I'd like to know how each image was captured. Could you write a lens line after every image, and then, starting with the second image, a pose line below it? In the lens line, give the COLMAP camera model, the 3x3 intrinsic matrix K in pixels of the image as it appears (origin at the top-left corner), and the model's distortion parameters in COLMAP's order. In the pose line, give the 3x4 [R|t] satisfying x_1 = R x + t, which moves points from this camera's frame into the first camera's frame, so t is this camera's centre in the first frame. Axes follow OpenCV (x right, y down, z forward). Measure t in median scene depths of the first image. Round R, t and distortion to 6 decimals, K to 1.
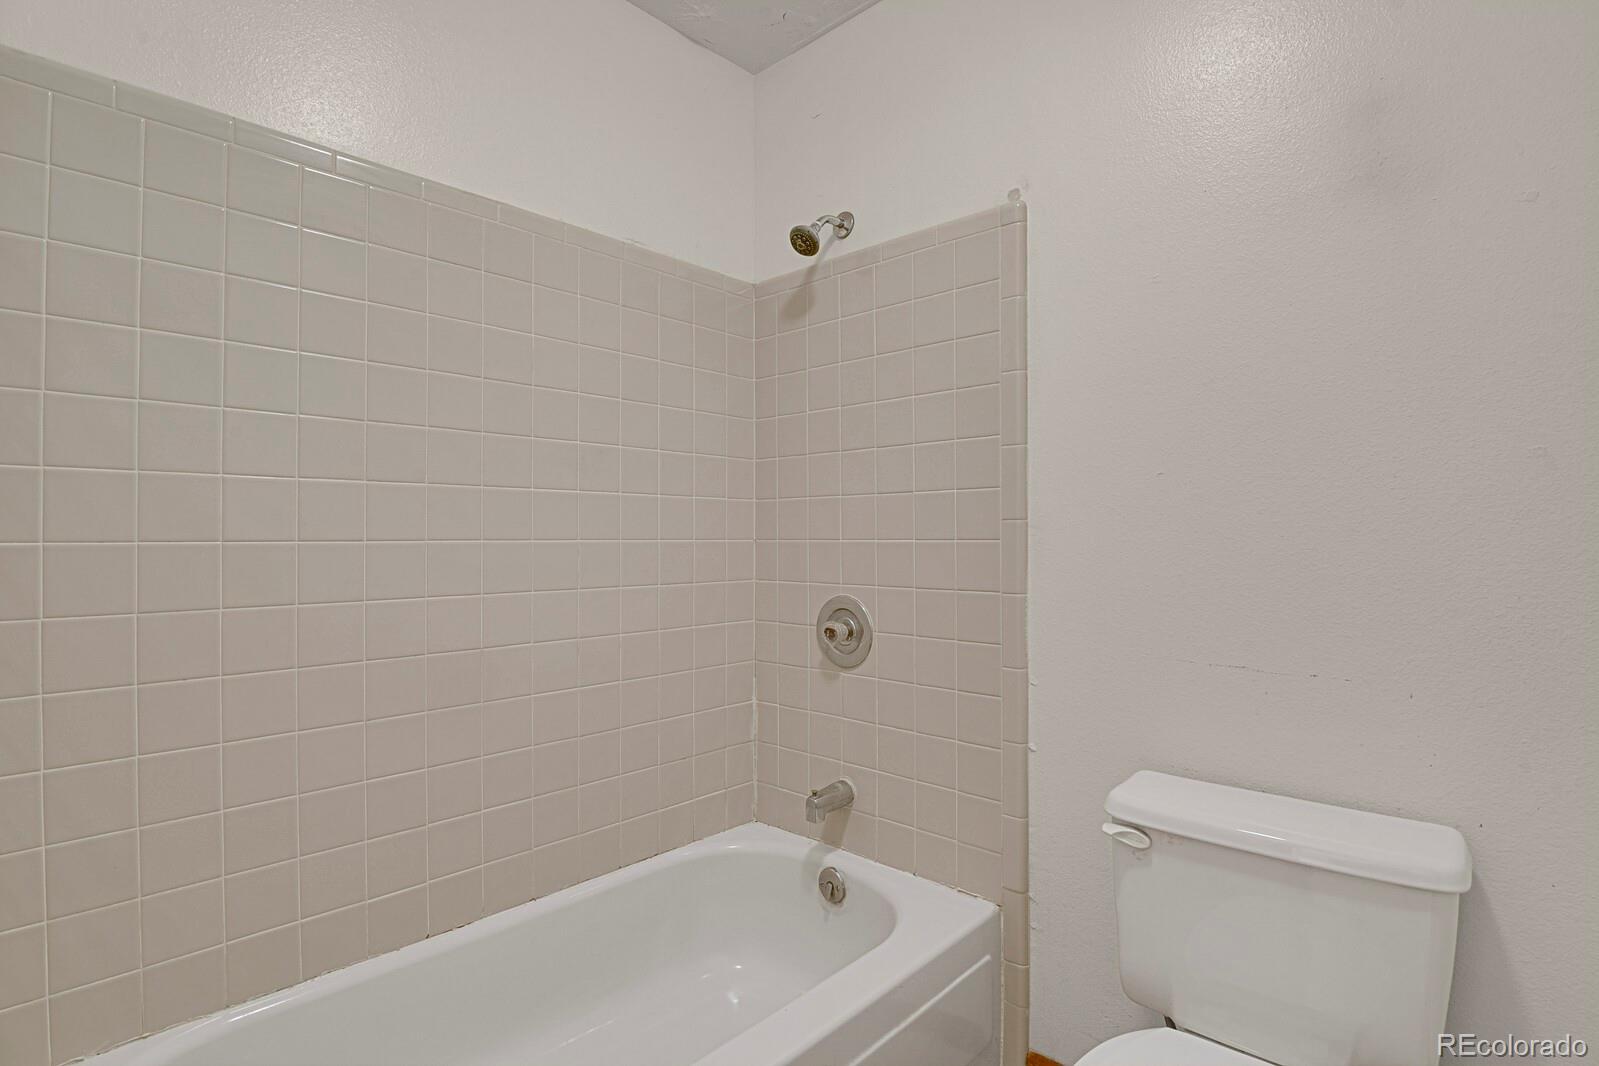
lens RADIAL K [[779.9, 0, 805.3], [0, 779.9, 534.6], [0, 0, 1]] dist [-0.026089, -0.000563]
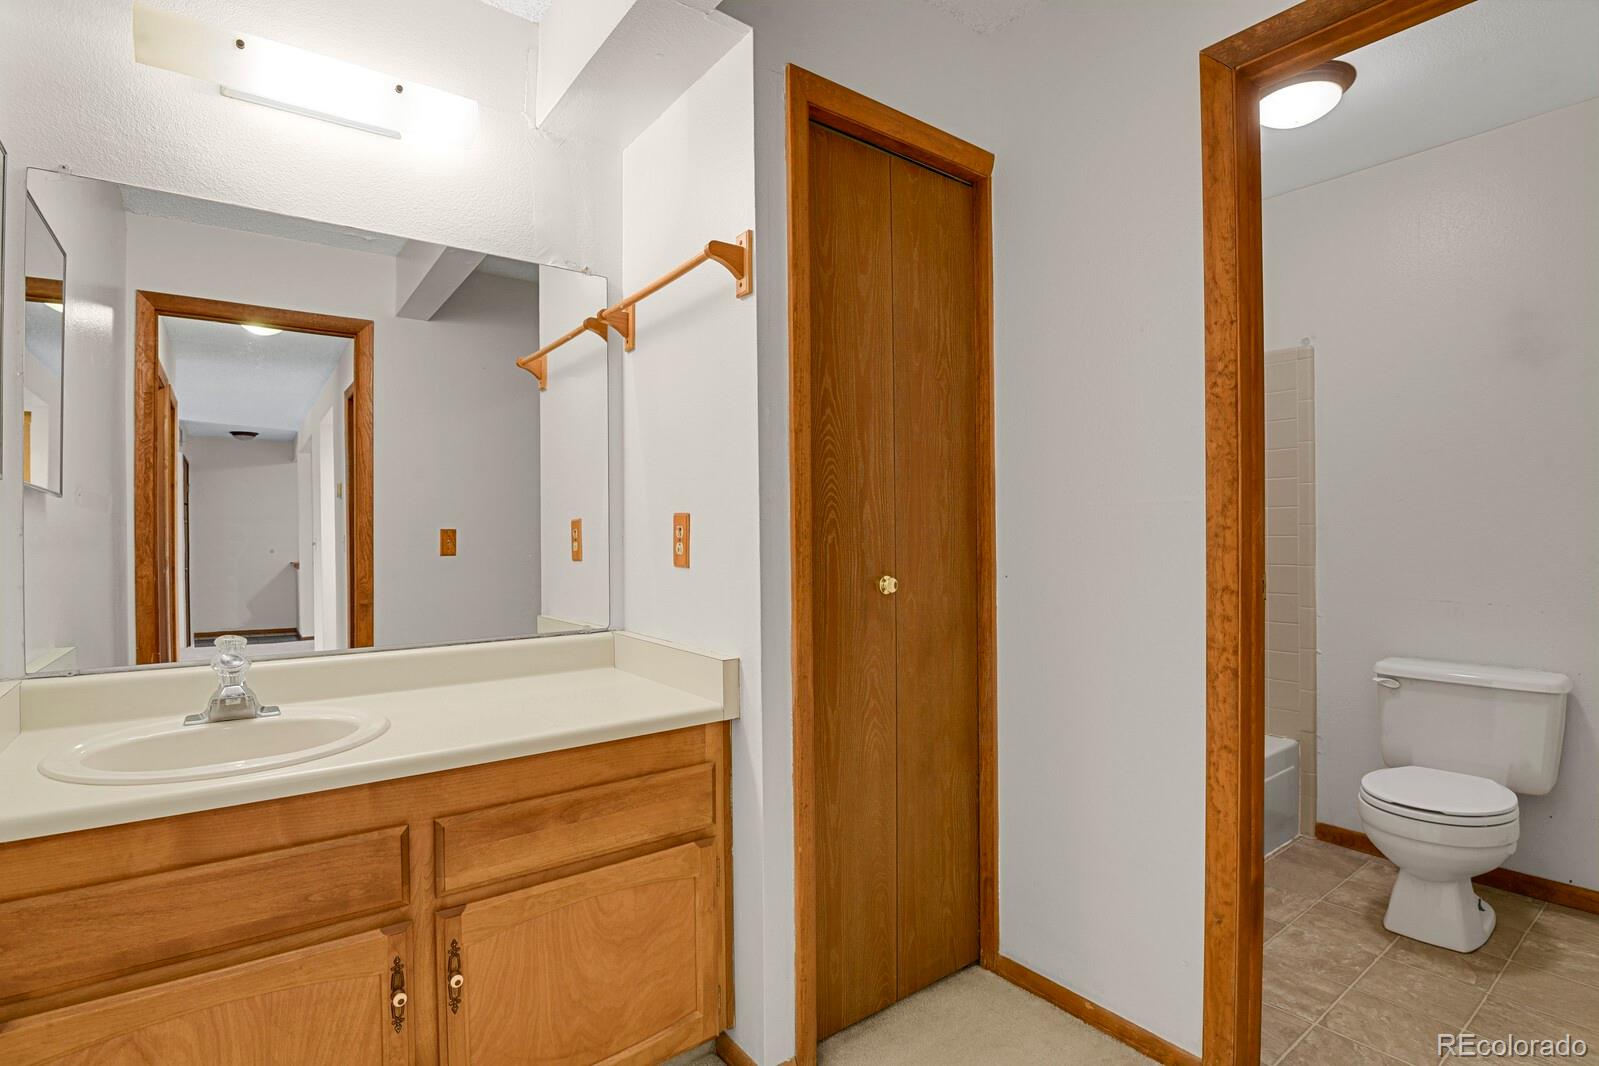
lens RADIAL K [[779.9, 0, 805.3], [0, 779.9, 534.6], [0, 0, 1]] dist [-0.026089, -0.000563]
pose [[0.984219, -0.004671, -0.176893, -0.708254], [0.005445, 0.999978, 0.003890, -0.011330], [0.176871, -0.004792, 0.984222, -1.216108]]
